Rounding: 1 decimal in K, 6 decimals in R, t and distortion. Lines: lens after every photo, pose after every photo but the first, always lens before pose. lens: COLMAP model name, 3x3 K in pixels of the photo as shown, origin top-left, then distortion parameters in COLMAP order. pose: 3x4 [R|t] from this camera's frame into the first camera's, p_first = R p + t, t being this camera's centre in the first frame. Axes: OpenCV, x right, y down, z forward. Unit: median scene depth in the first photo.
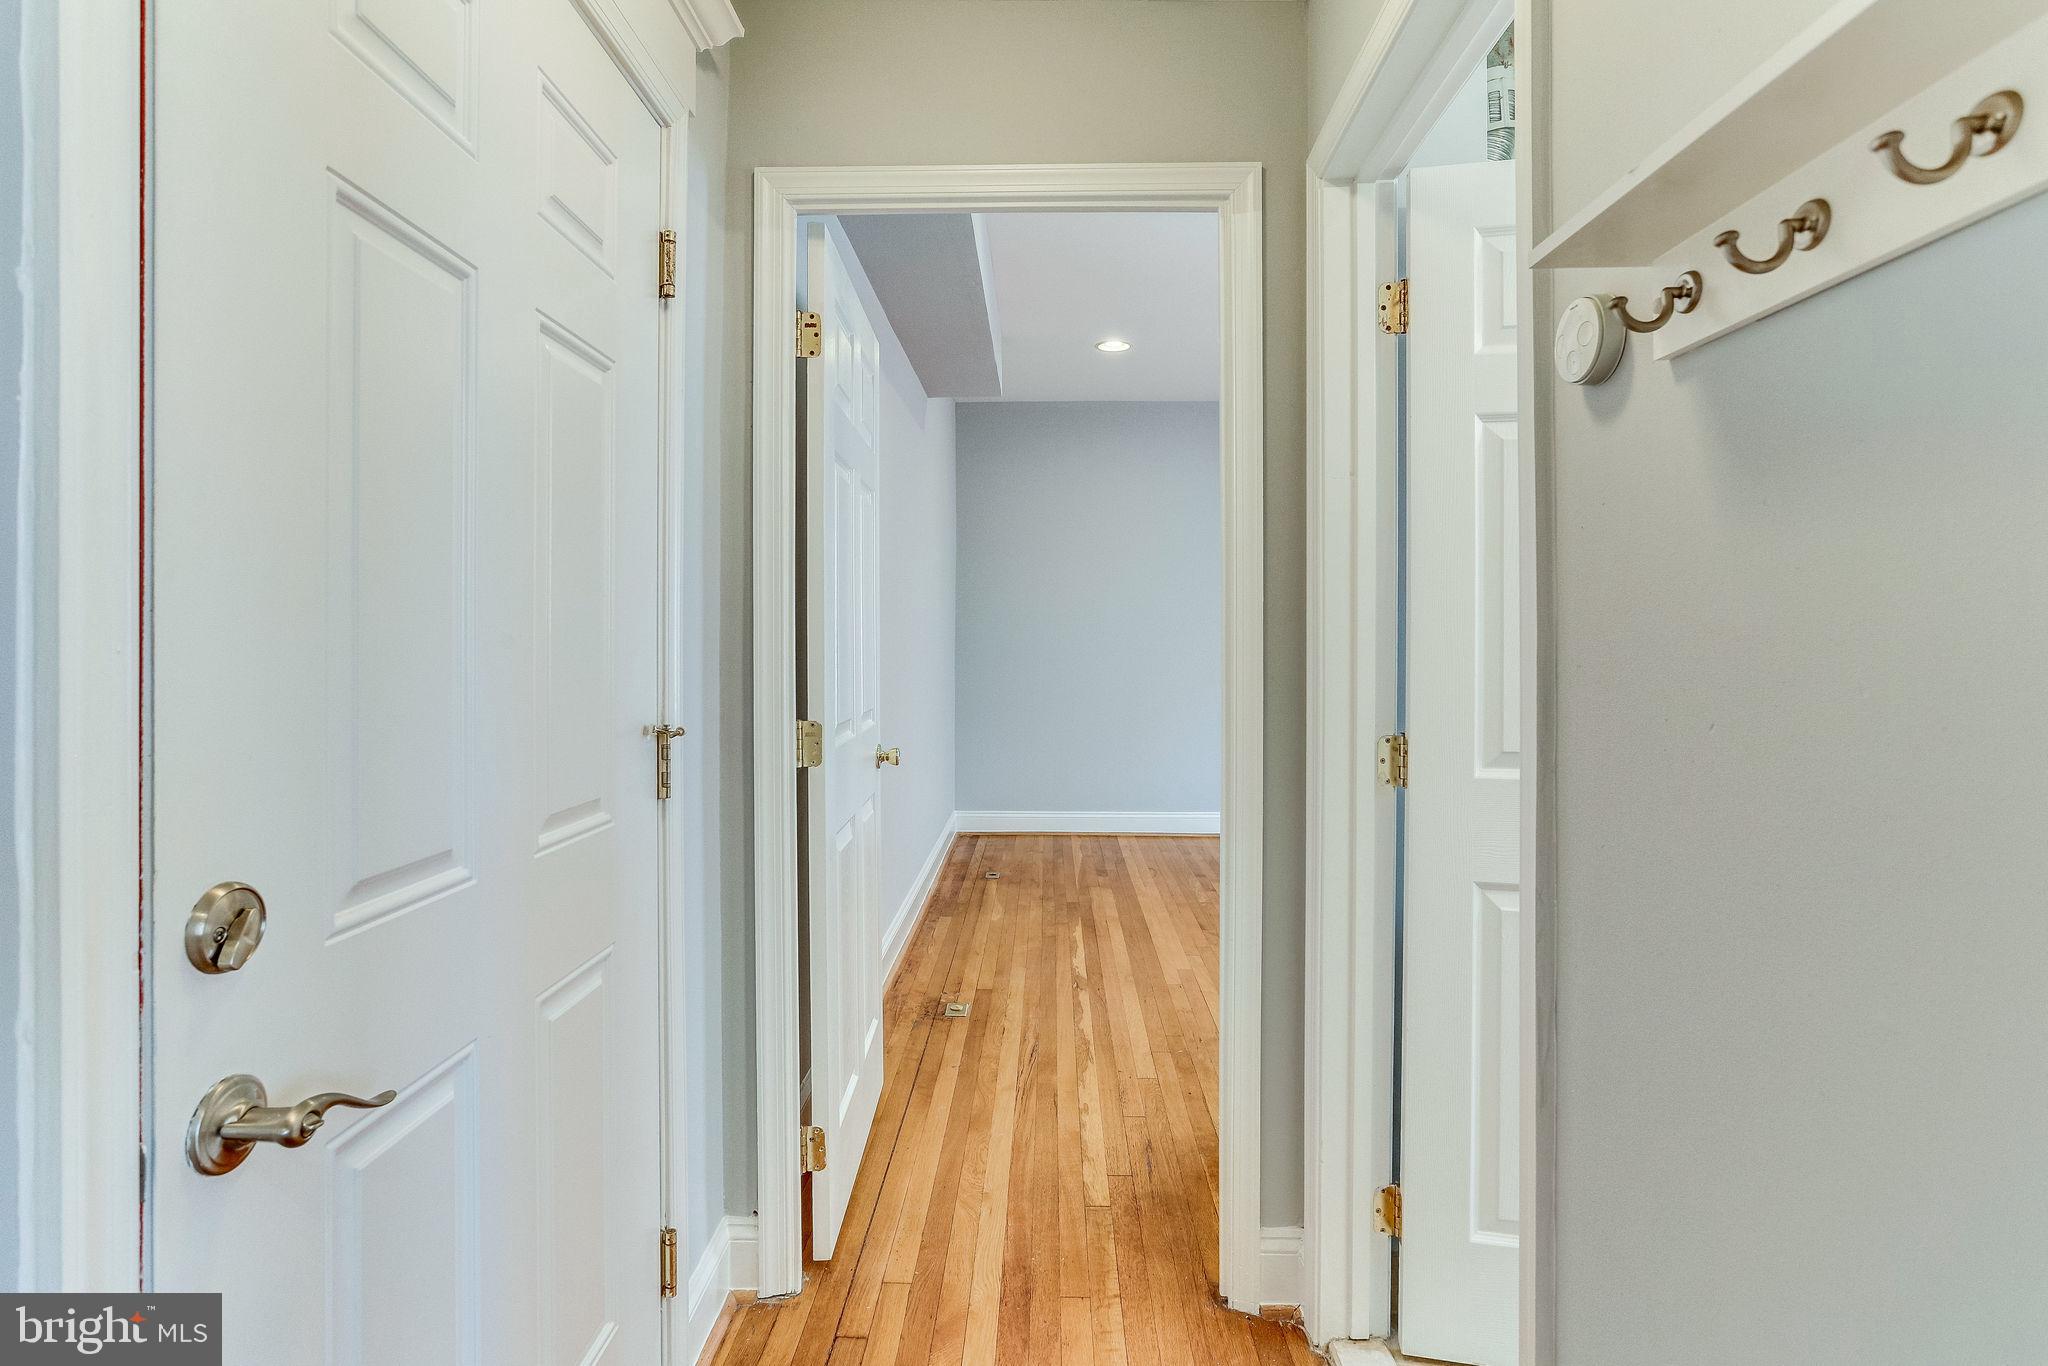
lens RADIAL K [[1014.3, 0, 1022.6], [0, 1014.3, 665.7], [0, 0, 1]] dist [-0.032028, 0.018196]
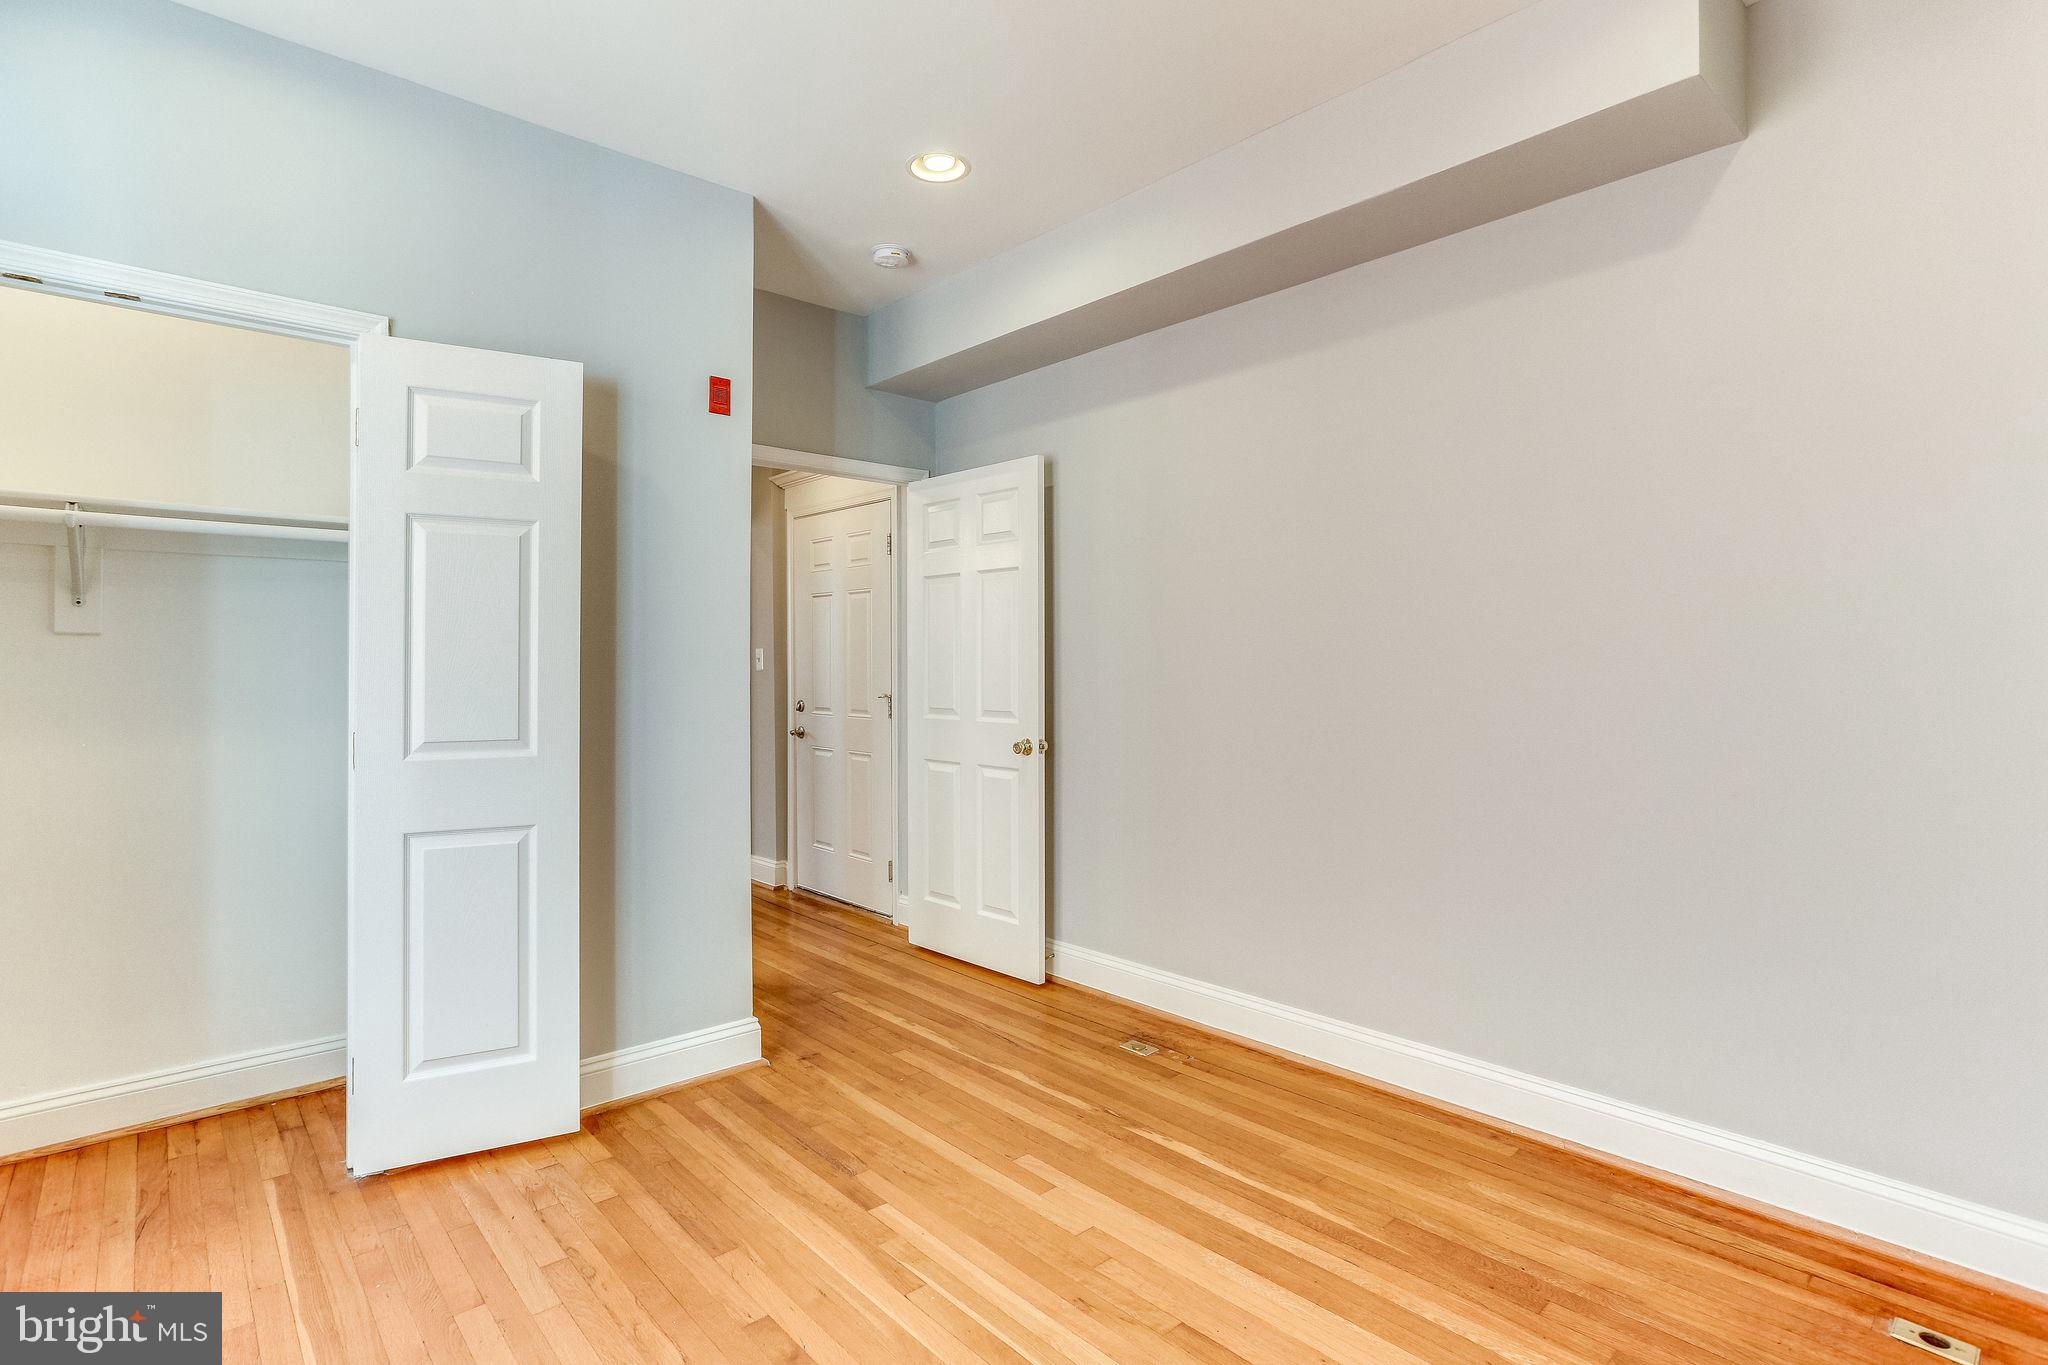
lens RADIAL K [[1014.3, 0, 1044.5], [0, 1014.3, 644.6], [0, 0, 1]] dist [-0.032028, 0.018196]
pose [[-0.712983, -0.004810, -0.701165, 0.691158], [-0.010741, 0.999934, 0.004063, -0.049781], [0.701099, 0.010428, -0.712987, 1.648581]]
